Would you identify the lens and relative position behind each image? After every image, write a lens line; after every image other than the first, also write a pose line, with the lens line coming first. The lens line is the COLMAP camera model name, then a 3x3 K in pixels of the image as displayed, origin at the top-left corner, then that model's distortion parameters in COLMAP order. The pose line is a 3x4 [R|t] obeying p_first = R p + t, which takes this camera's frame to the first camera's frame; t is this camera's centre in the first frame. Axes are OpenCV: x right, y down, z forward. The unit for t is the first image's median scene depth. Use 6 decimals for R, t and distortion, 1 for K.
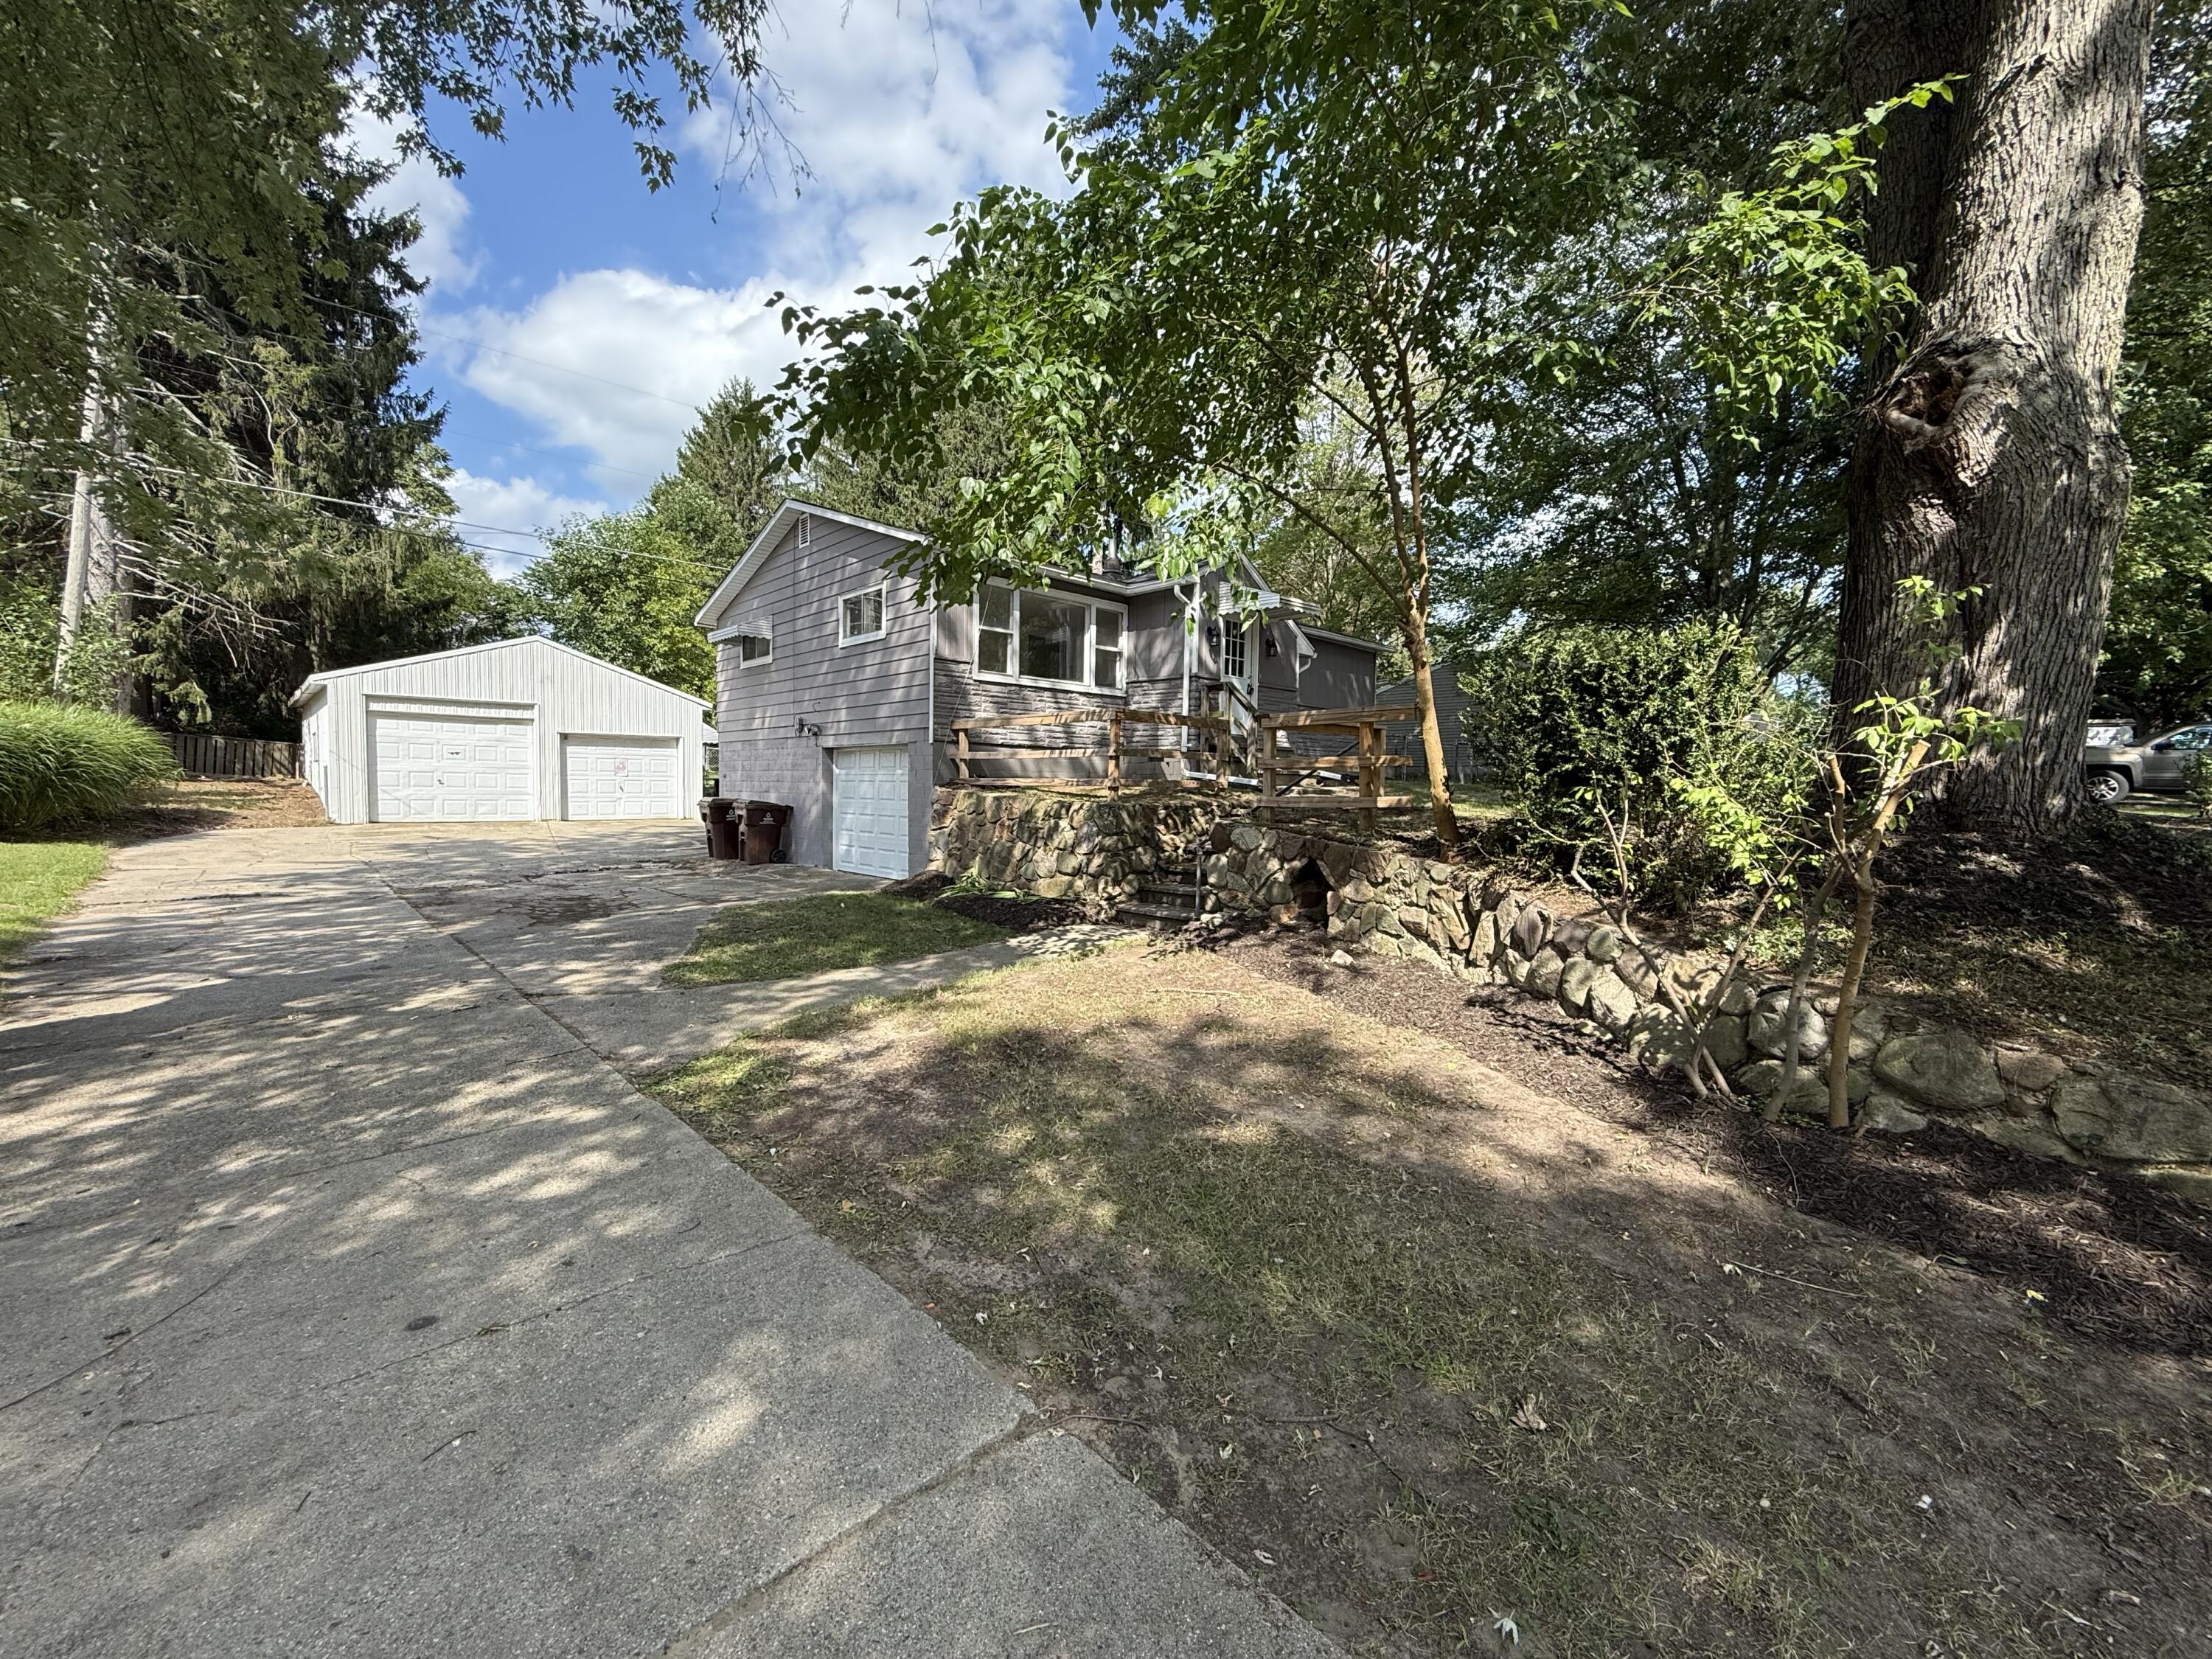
lens RADIAL K [[885.7, 0, 1100.4], [0, 885.7, 834.0], [0, 0, 1]] dist [-0.002069, 0.000379]
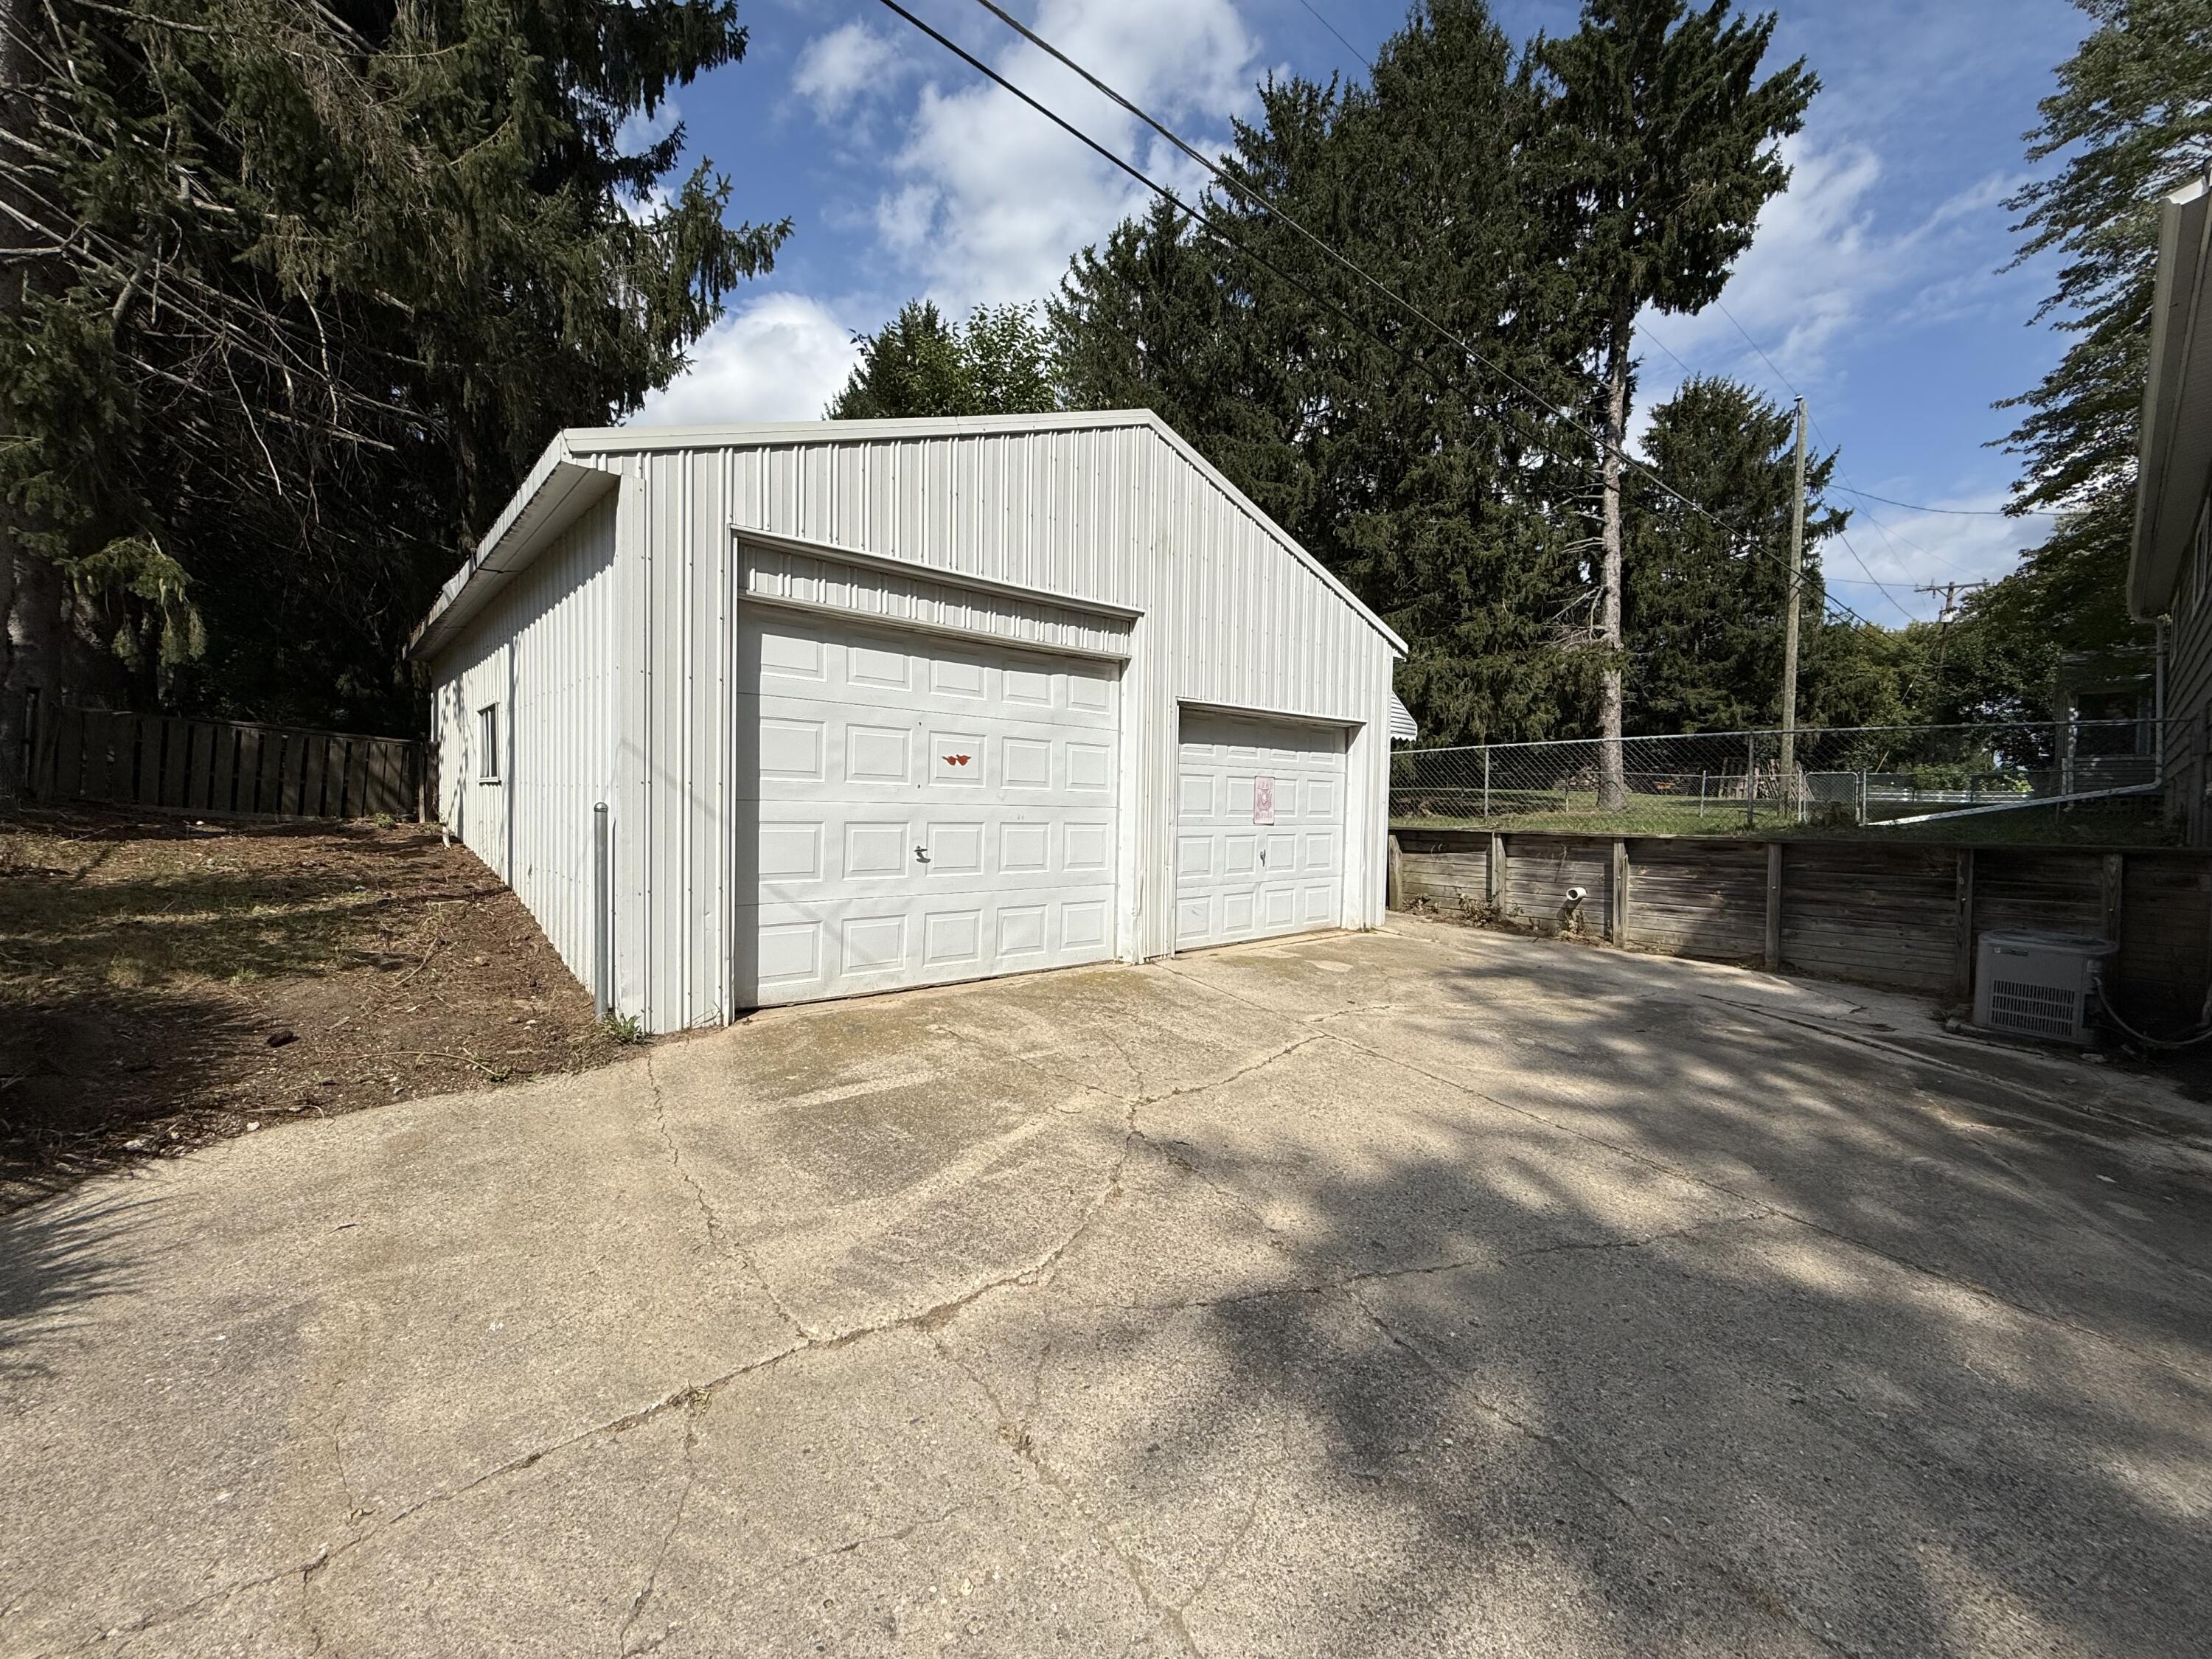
lens RADIAL K [[885.7, 0, 1096.7], [0, 885.7, 829.1], [0, 0, 1]] dist [-0.002069, 0.000379]
pose [[0.998999, 0.004642, -0.044501, -0.743098], [-0.005705, 0.999701, -0.023772, -0.067039], [0.044377, 0.024002, 0.998726, 0.774909]]
